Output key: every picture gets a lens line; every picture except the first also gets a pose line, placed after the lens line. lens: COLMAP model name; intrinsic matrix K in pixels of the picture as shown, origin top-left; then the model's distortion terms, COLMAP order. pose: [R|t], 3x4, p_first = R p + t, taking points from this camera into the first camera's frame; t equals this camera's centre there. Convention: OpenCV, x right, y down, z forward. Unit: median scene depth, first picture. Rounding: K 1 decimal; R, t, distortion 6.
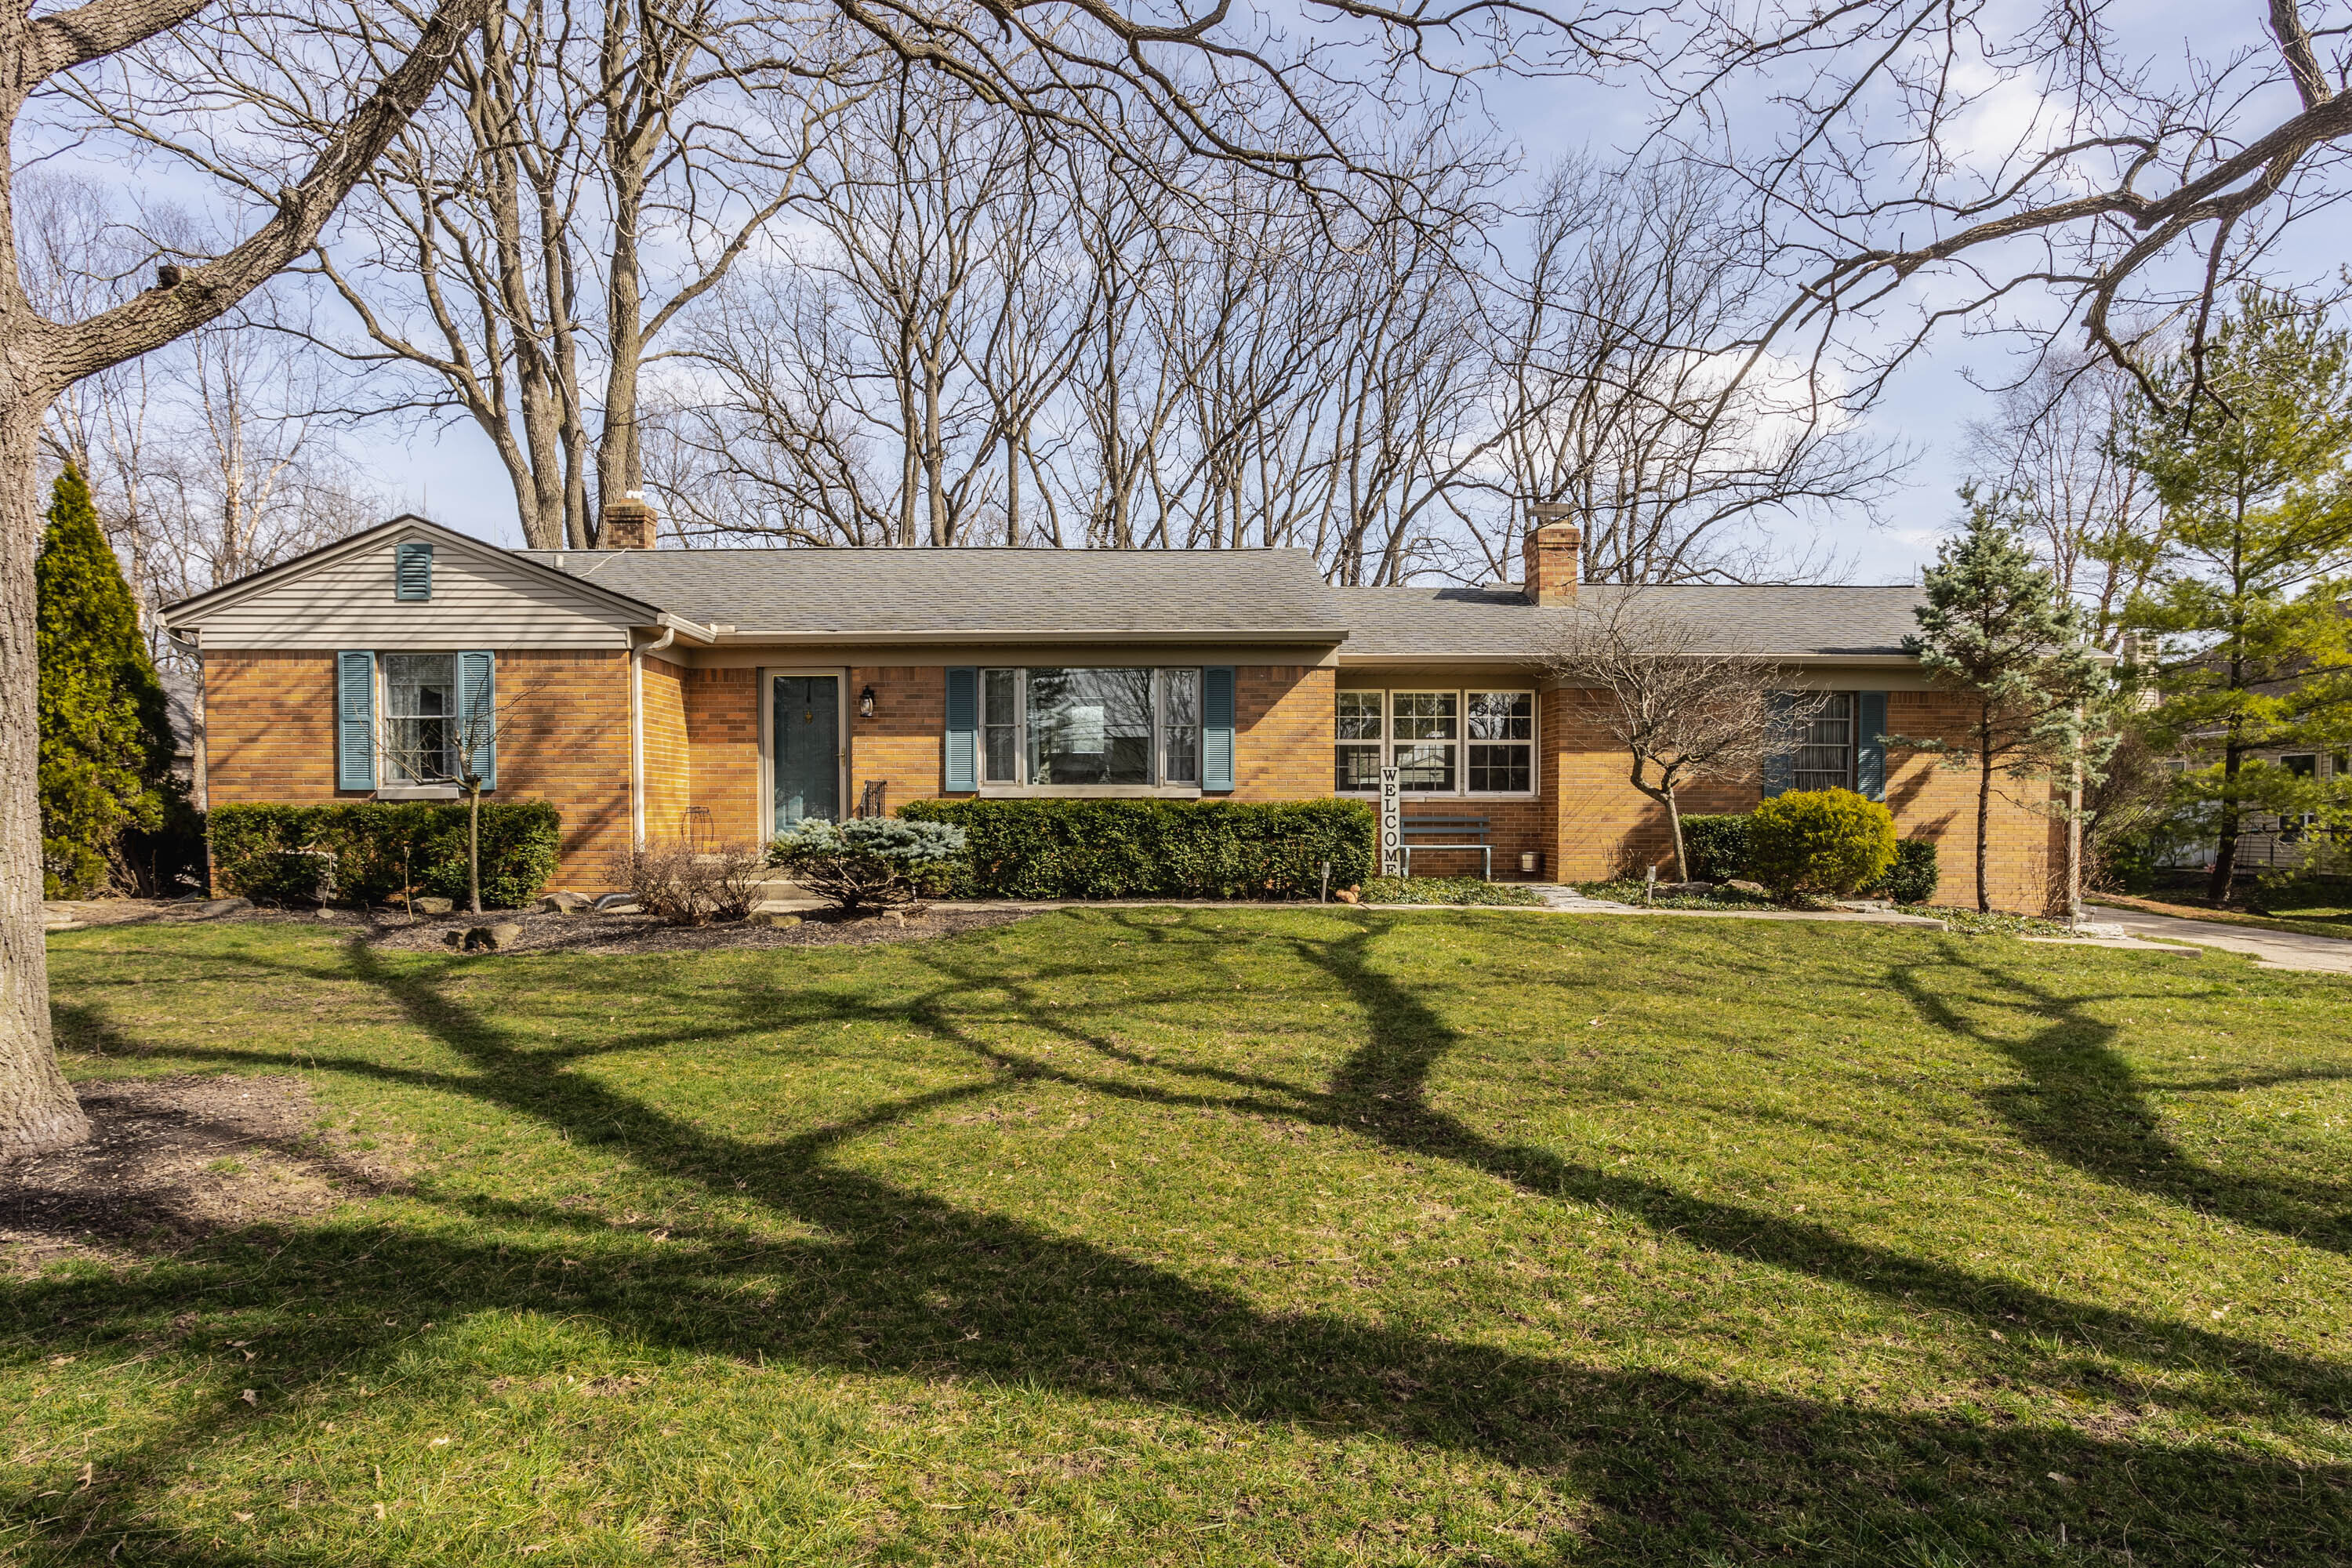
lens RADIAL K [[1370.2, 0, 1171.0], [0, 1370.2, 828.4], [0, 0, 1]] dist [-0.050076, 0.036974]
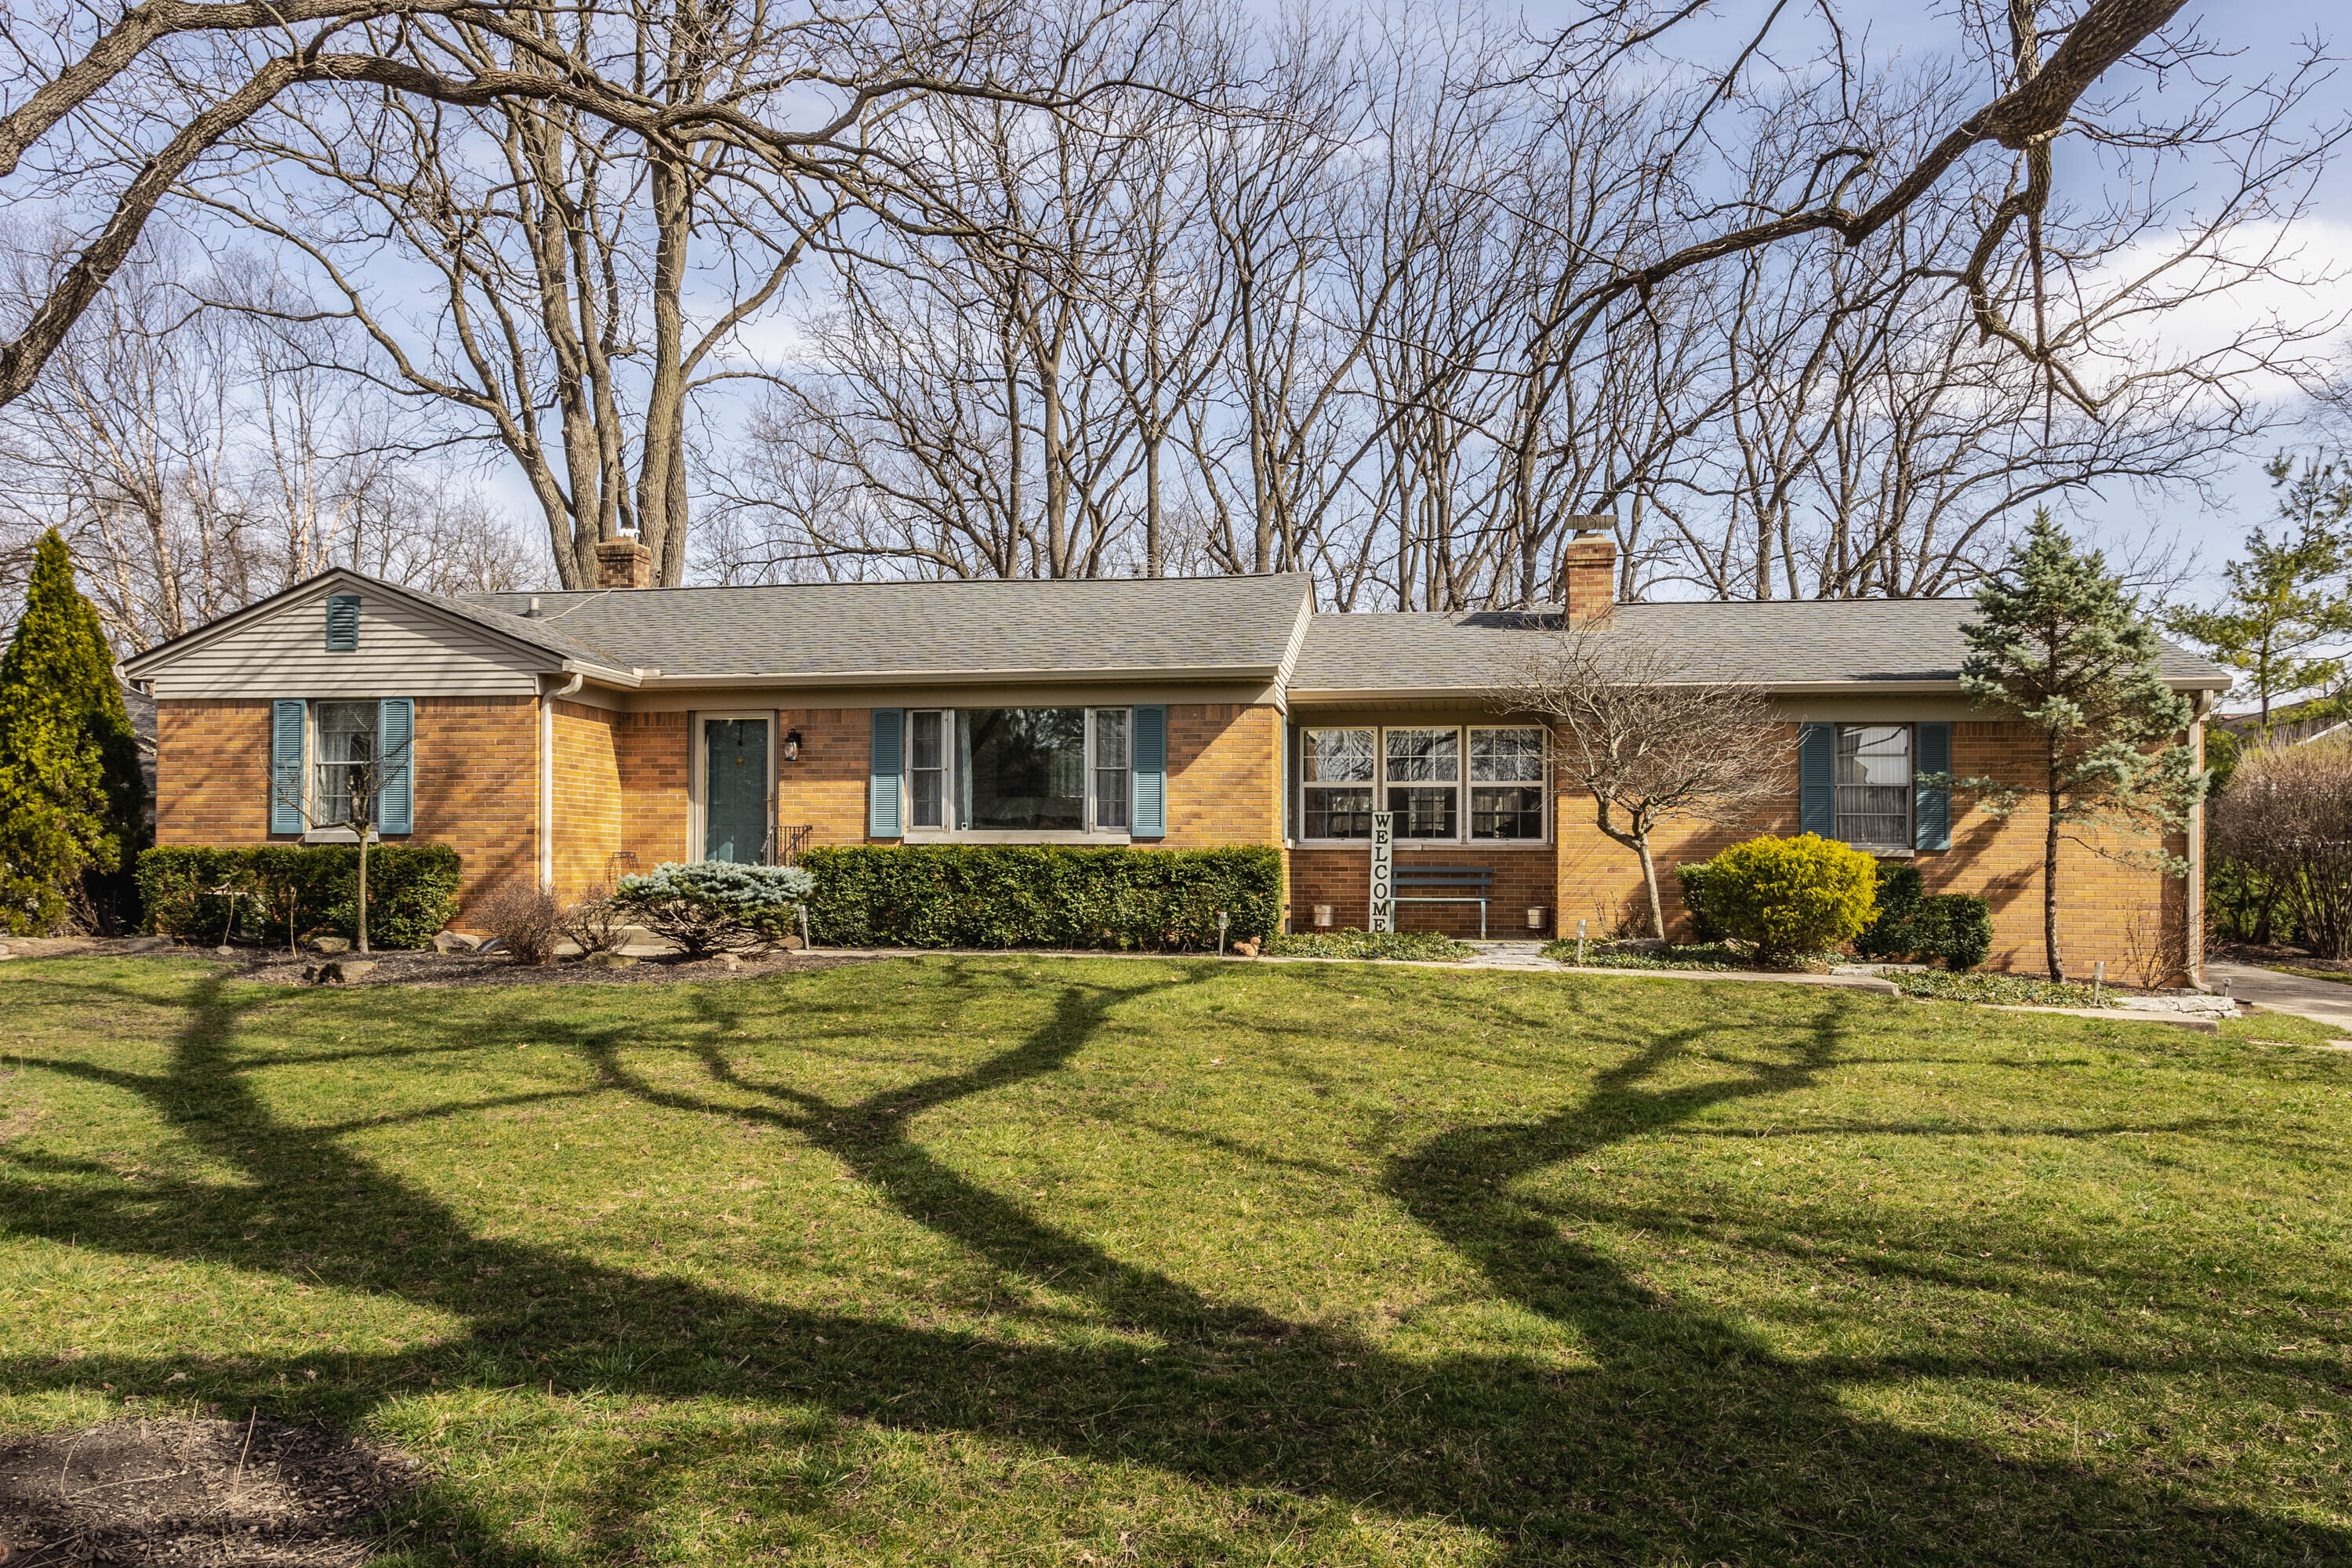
lens RADIAL K [[1628.8, 0, 1182.9], [0, 1628.8, 805.9], [0, 0, 1]] dist [-0.004328, -0.002830]
pose [[0.987576, -0.001497, -0.157138, 0.241315], [-0.006257, 0.998787, -0.048840, 0.006017], [0.157020, 0.049216, 0.986368, -0.105206]]
